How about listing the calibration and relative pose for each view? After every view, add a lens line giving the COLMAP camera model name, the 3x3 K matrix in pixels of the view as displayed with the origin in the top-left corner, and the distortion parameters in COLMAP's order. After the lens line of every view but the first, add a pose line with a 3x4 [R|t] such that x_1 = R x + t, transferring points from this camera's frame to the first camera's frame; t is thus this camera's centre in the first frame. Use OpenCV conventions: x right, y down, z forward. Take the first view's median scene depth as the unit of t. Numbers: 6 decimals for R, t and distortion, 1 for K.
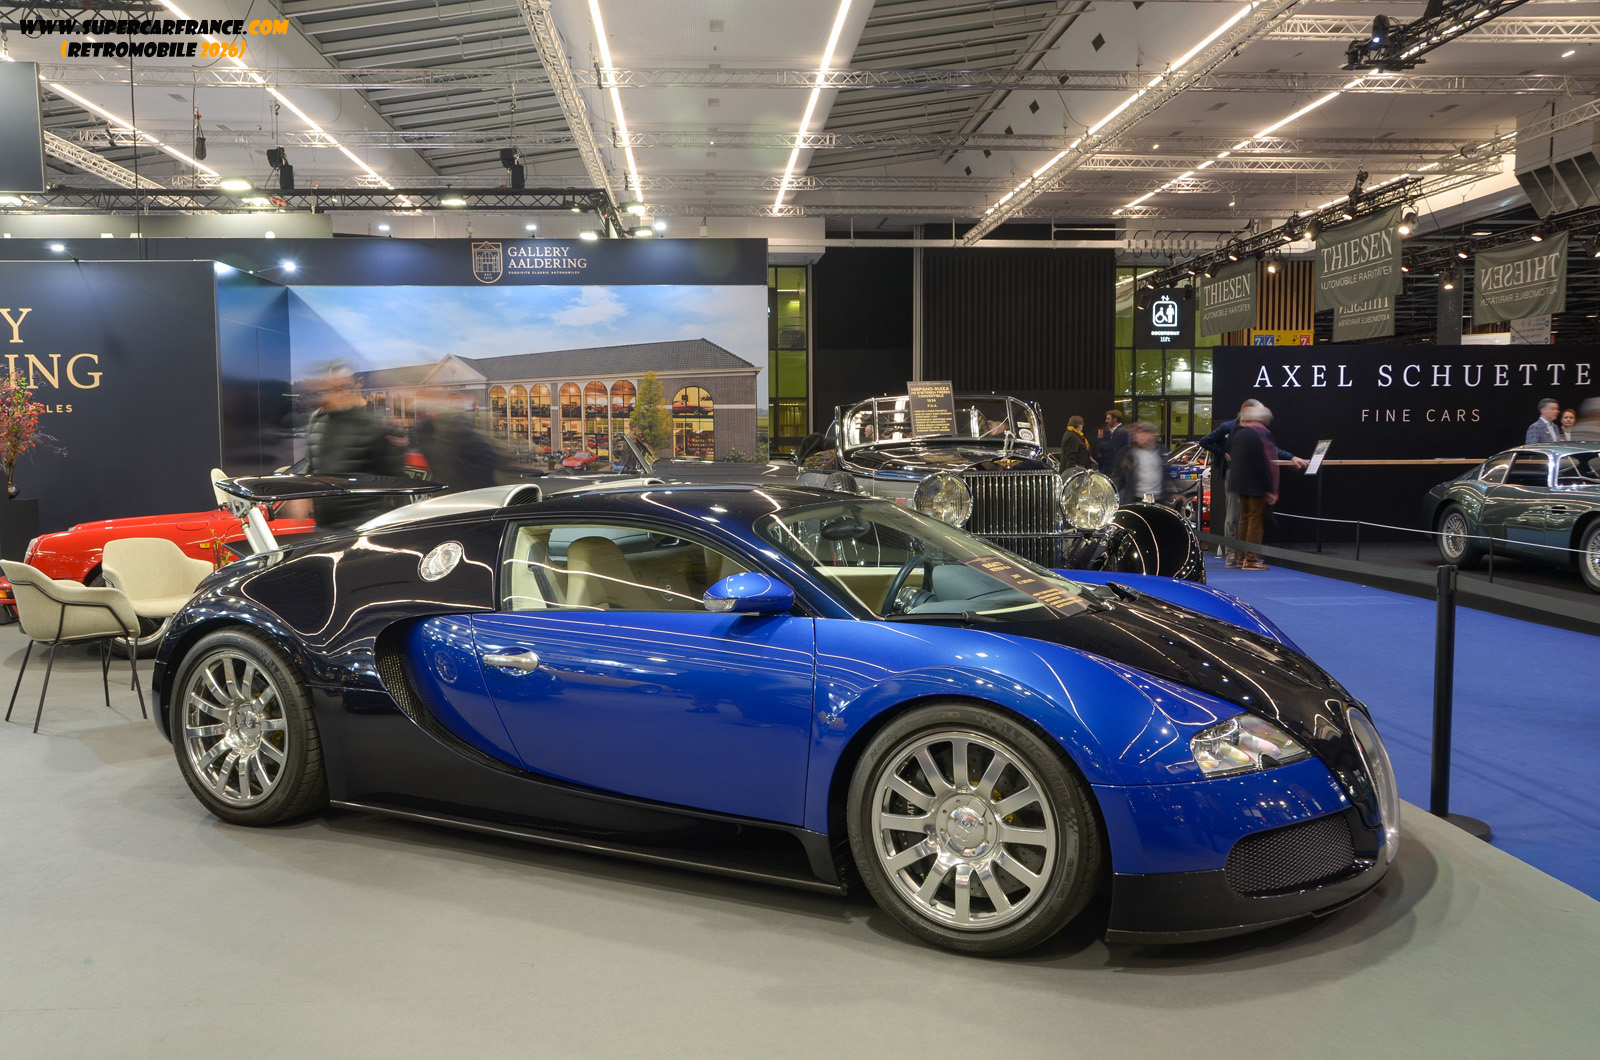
lens RADIAL K [[1376.0, 0, 796.8], [0, 1376.0, 556.5], [0, 0, 1]] dist [-0.036618, 0.084042]
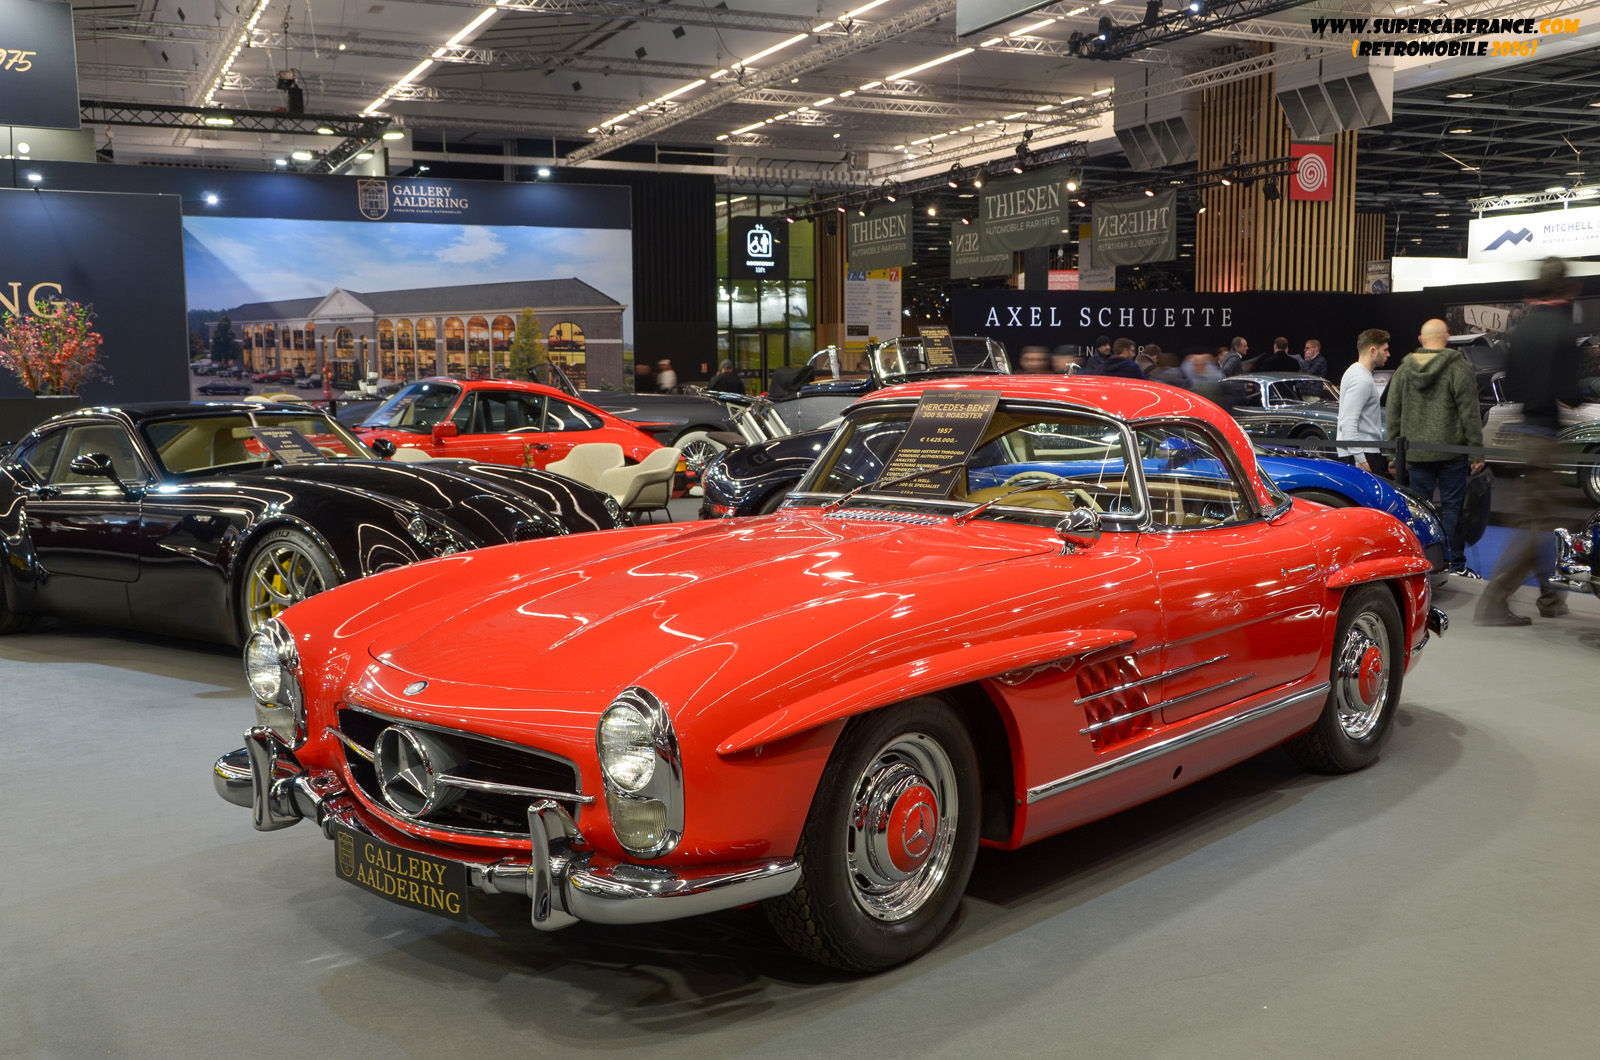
lens RADIAL K [[1630.7, 0, 800.0], [0, 1630.7, 530.0], [0, 0, 1]] dist [0.020963, 0.019813]
pose [[0.935561, -0.034006, 0.351525, -0.321171], [0.030774, 0.999417, 0.014780, 0.022997], [-0.351822, -0.003010, 0.936062, -0.233692]]
